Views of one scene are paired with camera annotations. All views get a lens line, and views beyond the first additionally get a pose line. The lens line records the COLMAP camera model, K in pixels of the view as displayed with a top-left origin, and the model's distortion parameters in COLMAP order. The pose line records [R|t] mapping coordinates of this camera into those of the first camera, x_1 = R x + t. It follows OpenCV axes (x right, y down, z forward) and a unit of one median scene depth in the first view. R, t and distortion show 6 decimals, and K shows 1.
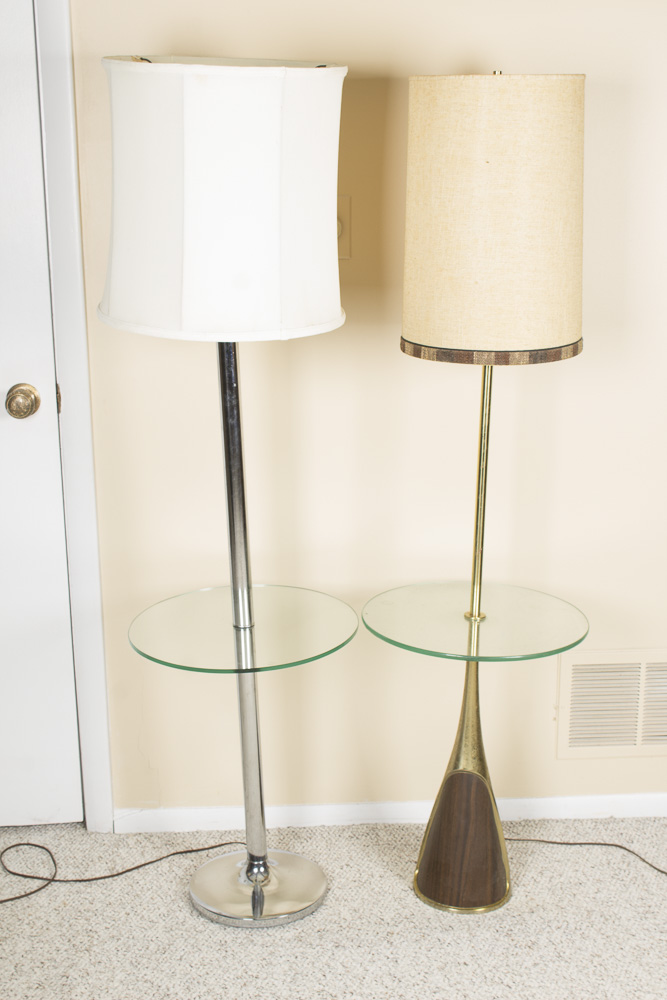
lens RADIAL K [[1597.2, 0, 328.9], [0, 1597.2, 504.5], [0, 0, 1]] dist [-0.018872, 0.000000]
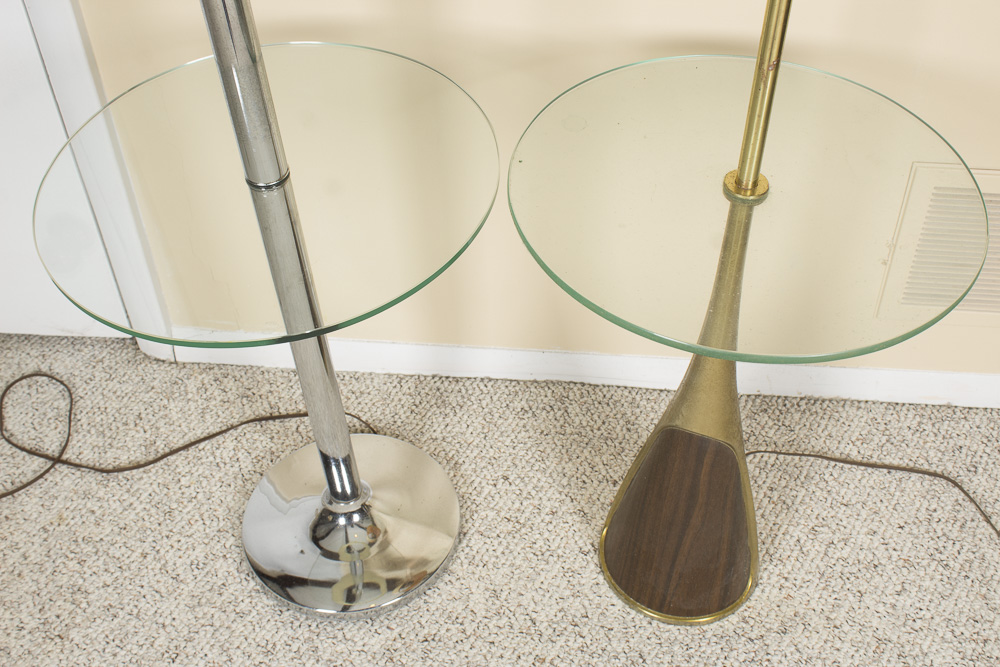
lens RADIAL K [[1288.4, 0, 477.5], [0, 1288.4, 357.6], [0, 0, 1]] dist [-0.061124, 0.000000]
pose [[0.986319, 0.100867, -0.130390, 0.065793], [-0.021244, 0.862133, 0.506236, -0.076764], [0.163476, -0.496540, 0.852481, 0.619367]]
